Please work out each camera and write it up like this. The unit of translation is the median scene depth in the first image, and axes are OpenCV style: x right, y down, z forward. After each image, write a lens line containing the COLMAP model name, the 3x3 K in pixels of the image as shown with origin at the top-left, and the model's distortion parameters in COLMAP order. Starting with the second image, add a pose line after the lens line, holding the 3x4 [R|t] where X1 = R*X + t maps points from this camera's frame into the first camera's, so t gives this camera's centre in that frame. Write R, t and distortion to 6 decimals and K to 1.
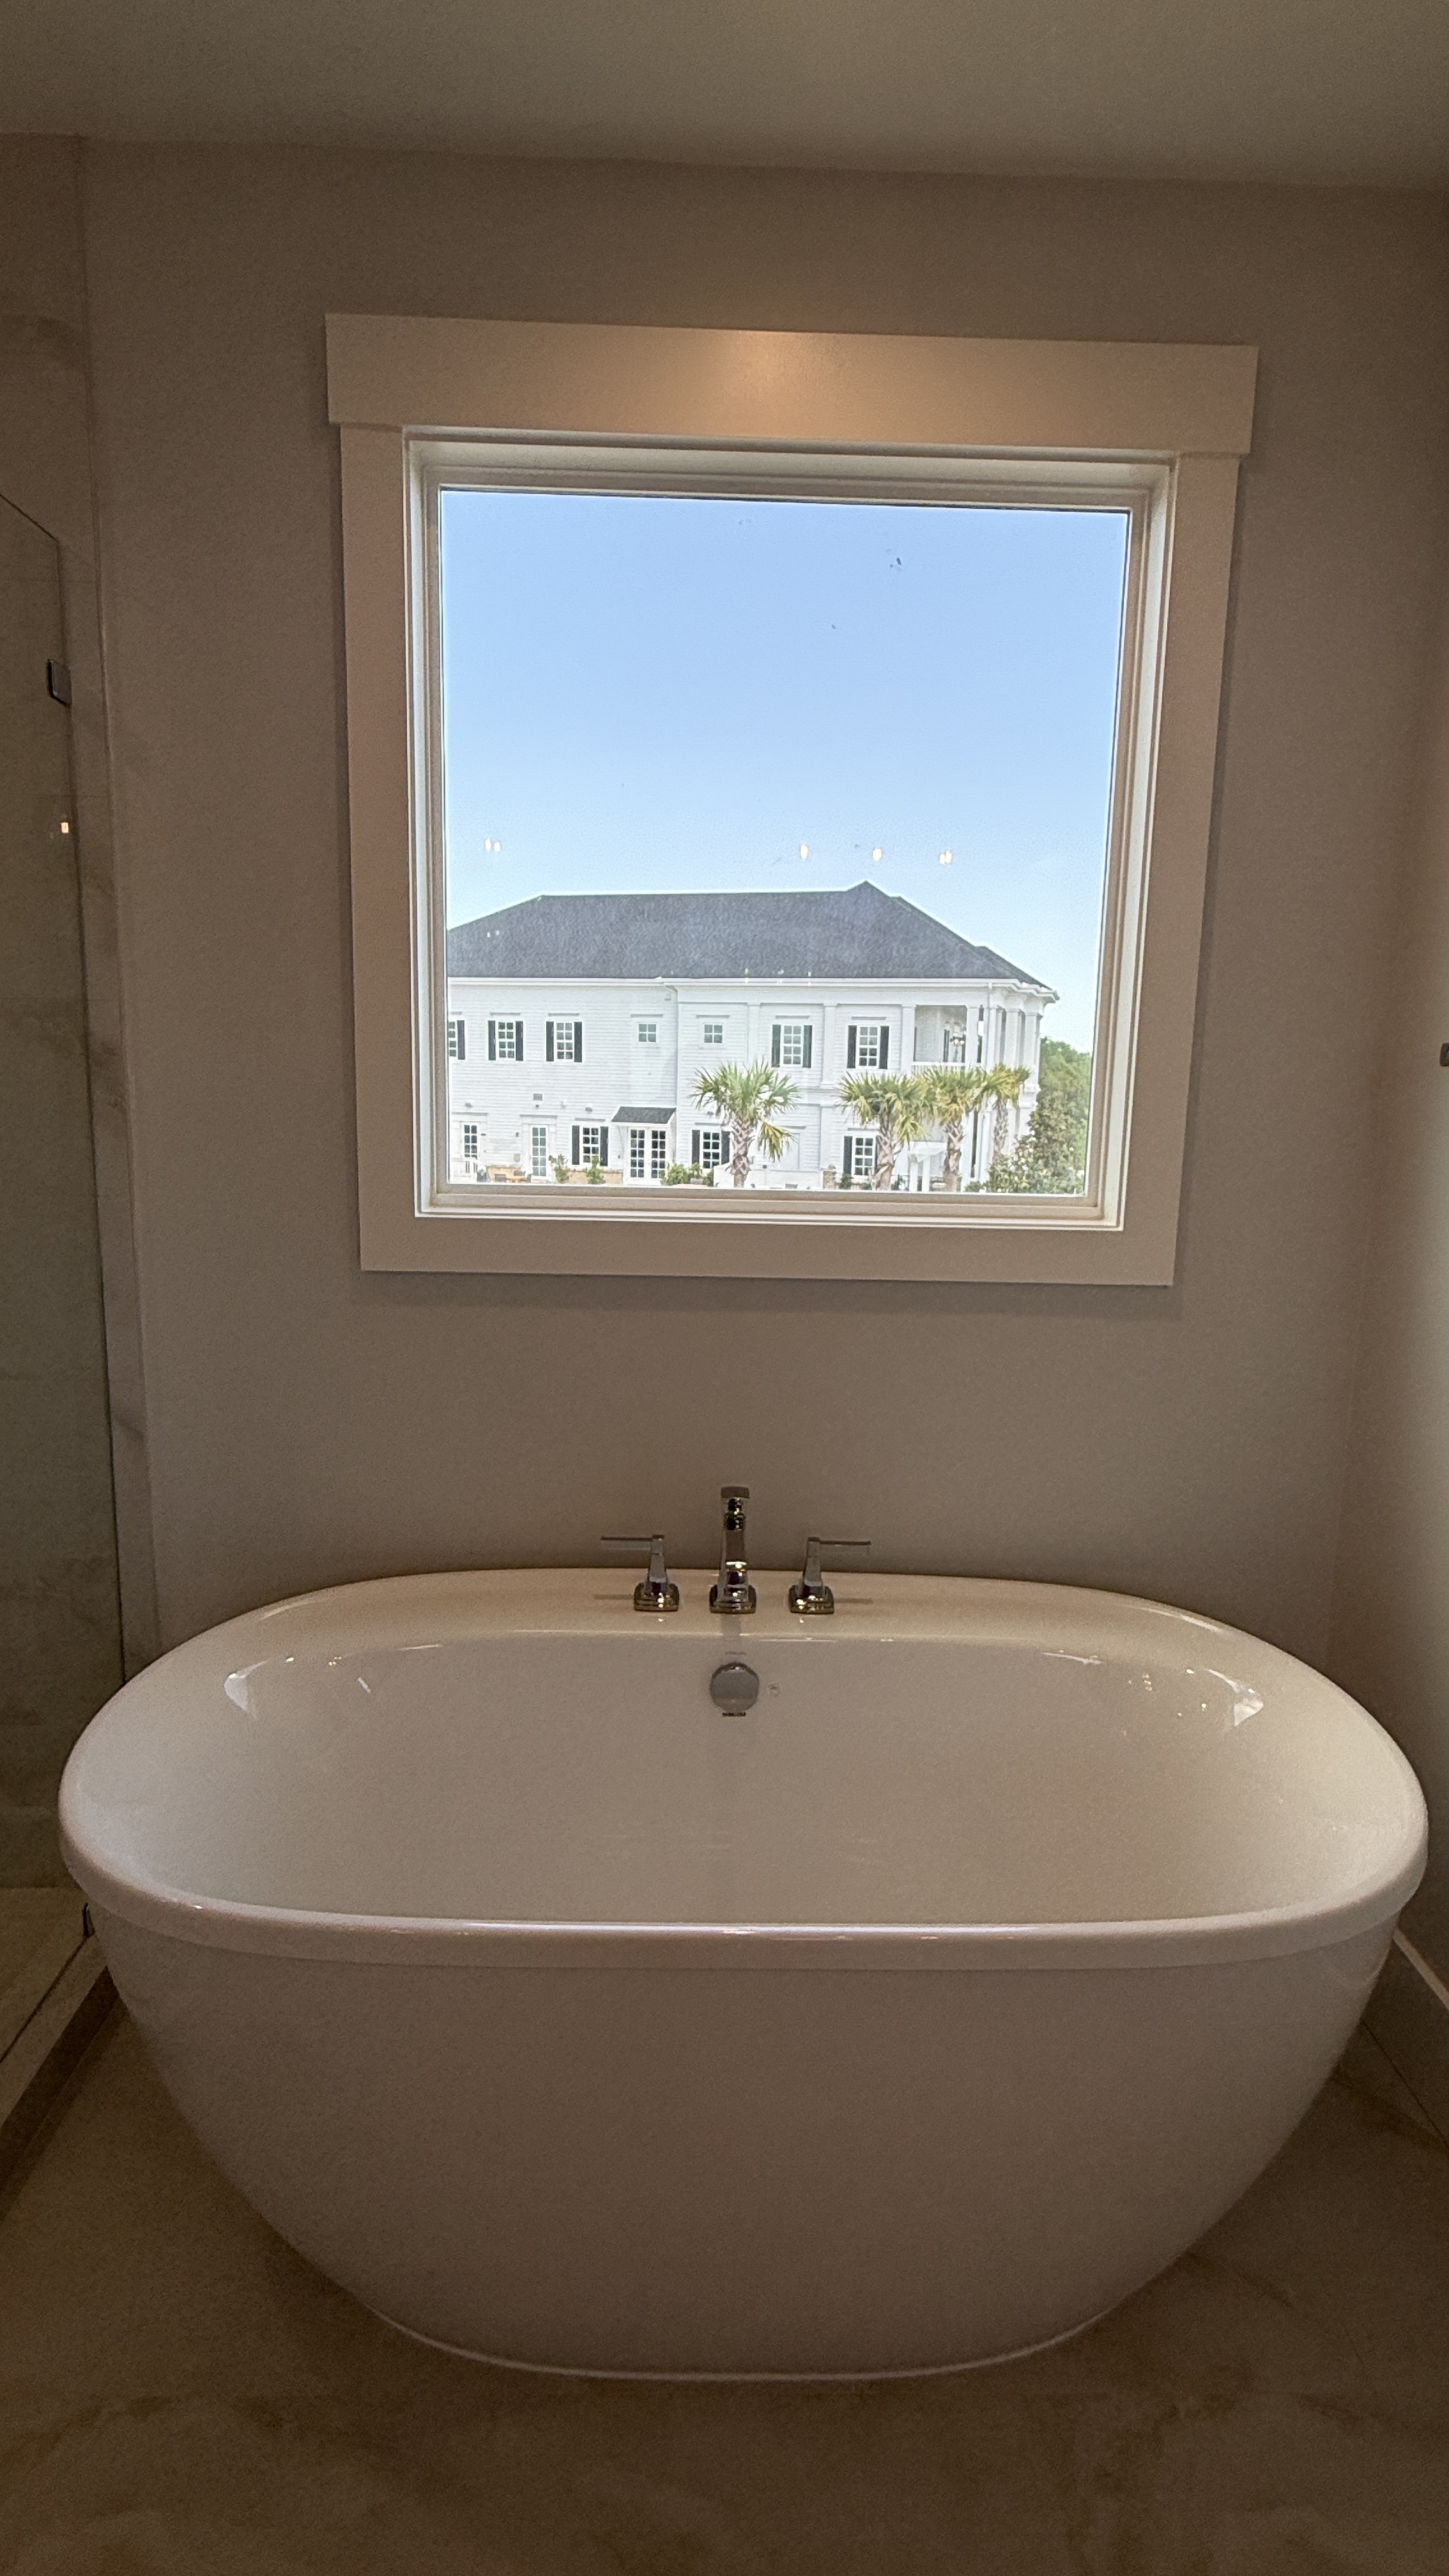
lens RADIAL K [[1314.3, 0, 723.3], [0, 1314.3, 1291.9], [0, 0, 1]] dist [-0.000975, -0.000261]
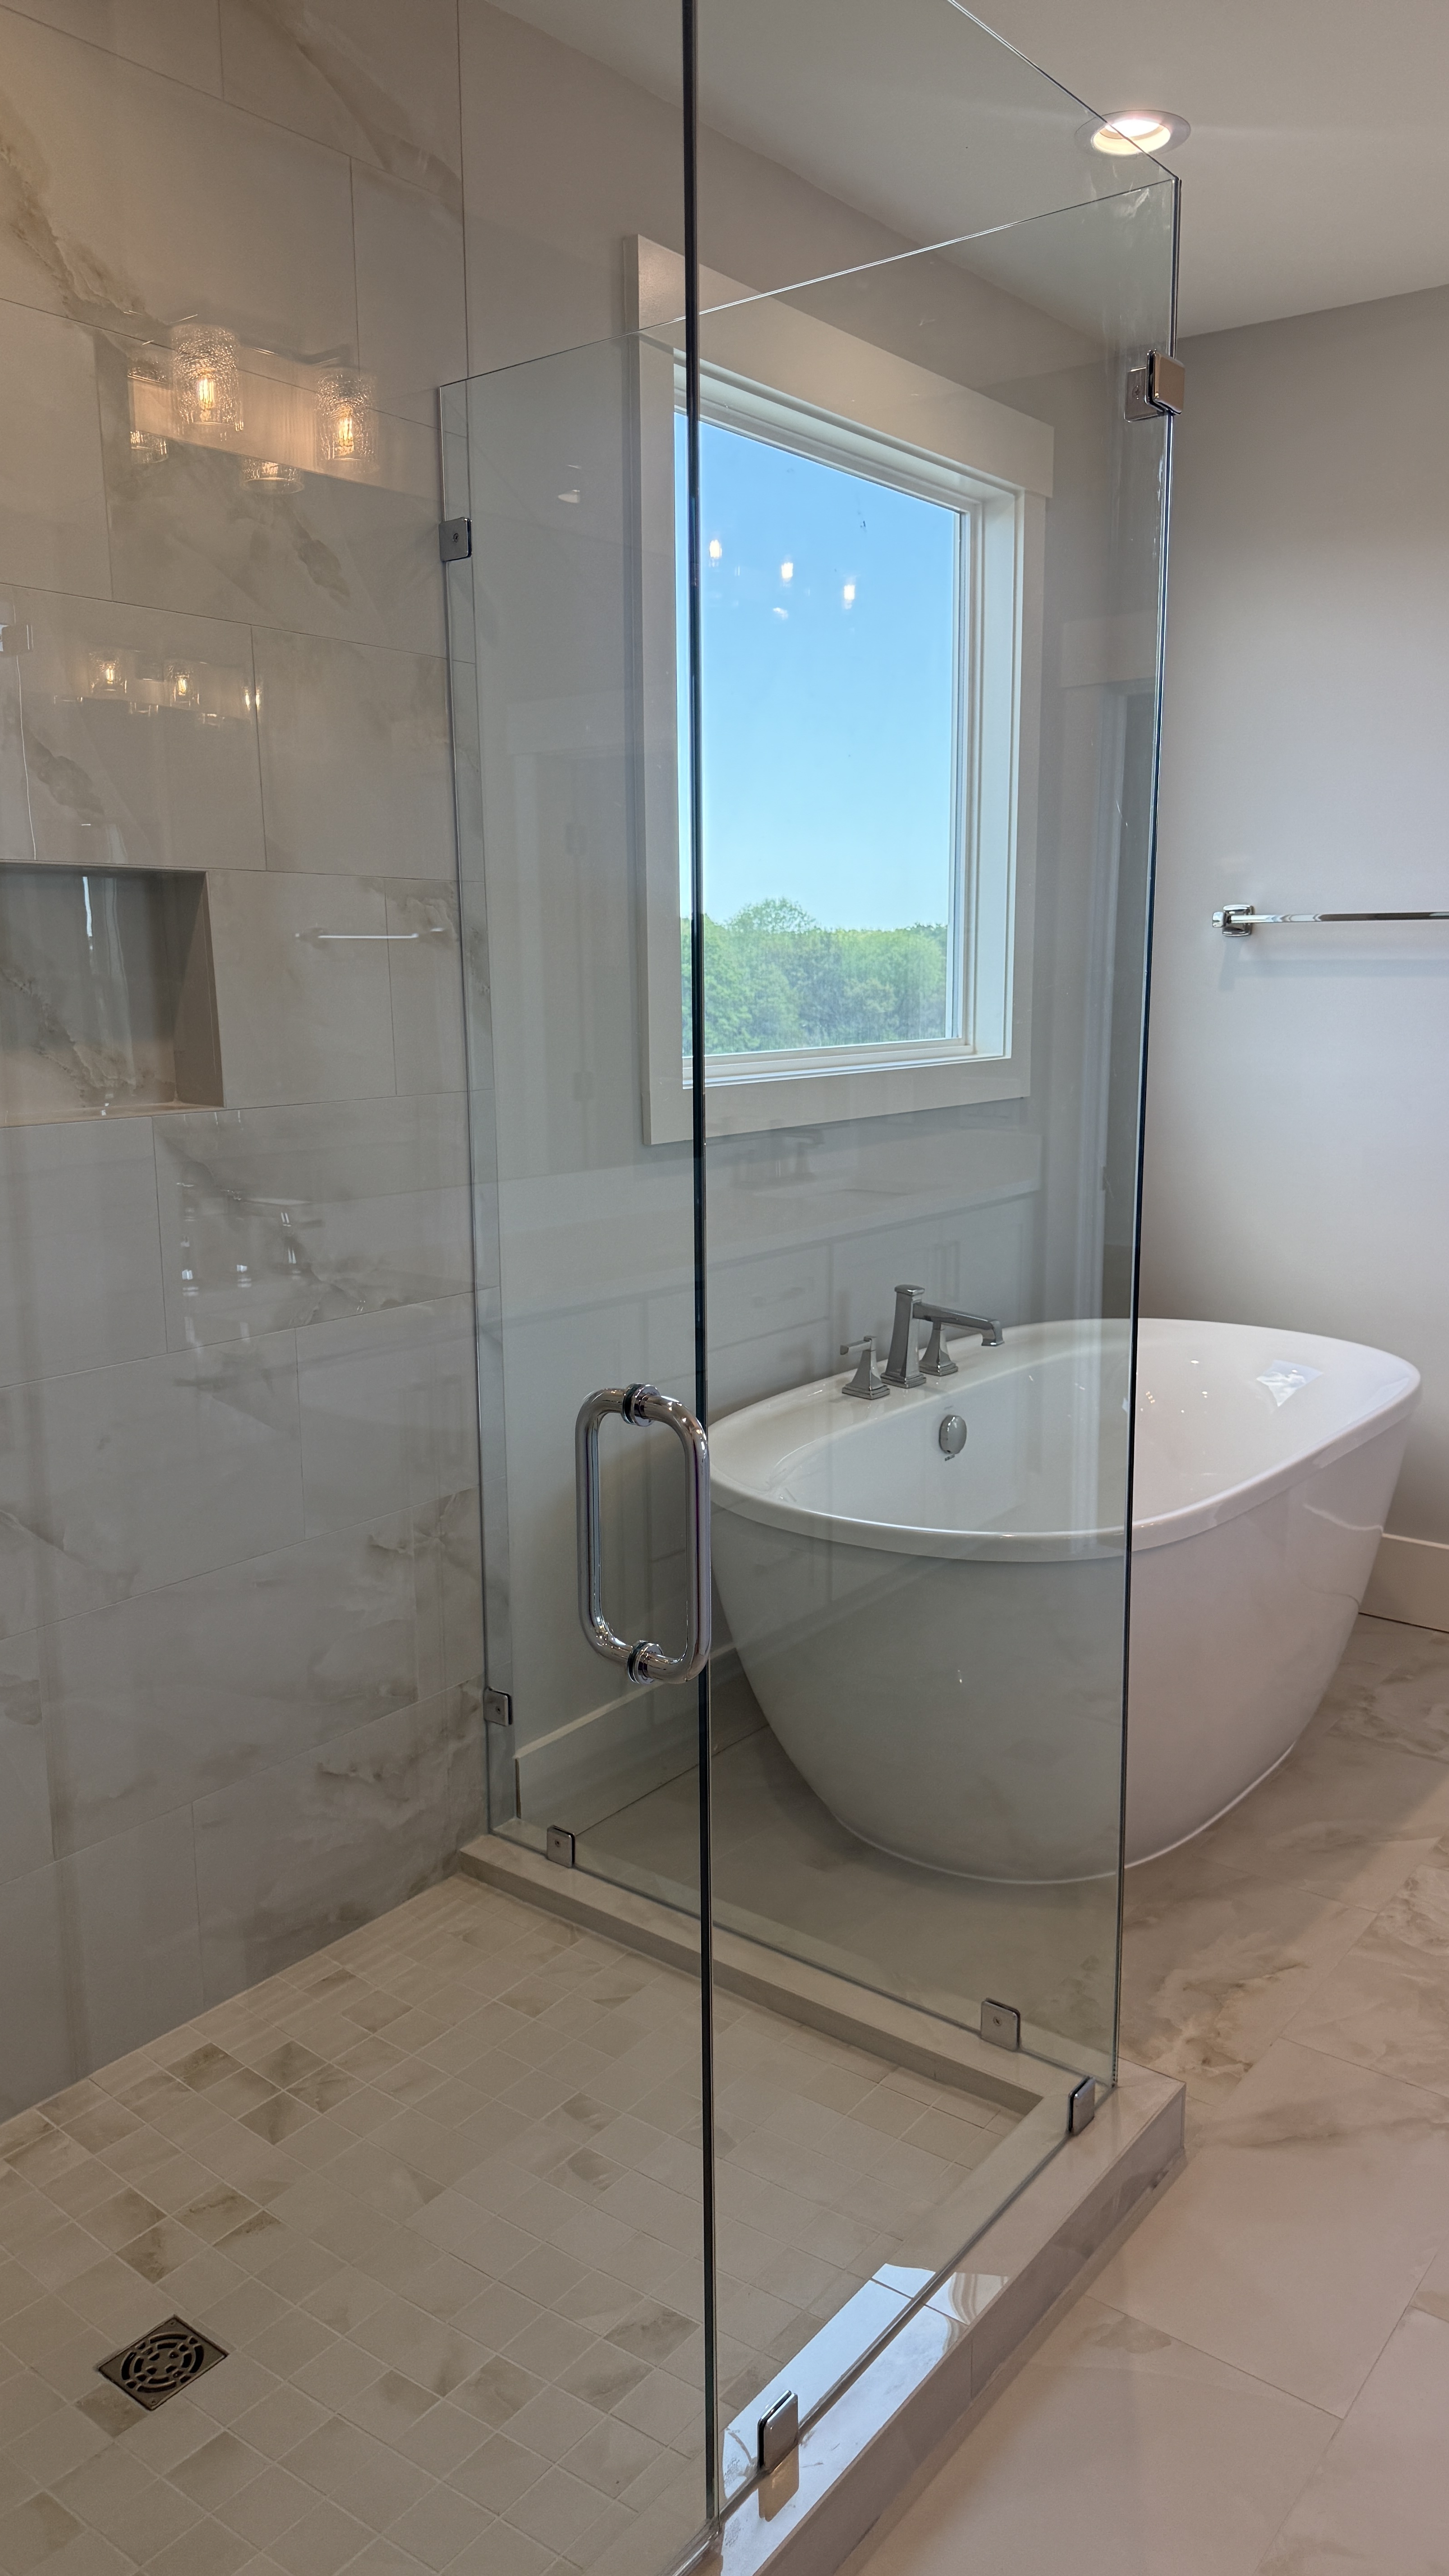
lens RADIAL K [[1795.1, 0, 713.6], [0, 1795.1, 1291.9], [0, 0, 1]] dist [0.142362, -0.270044]
pose [[0.632416, -0.163752, 0.757123, -1.385928], [0.150136, 0.984778, 0.087582, -0.019581], [-0.759941, 0.058283, 0.647374, 0.044818]]
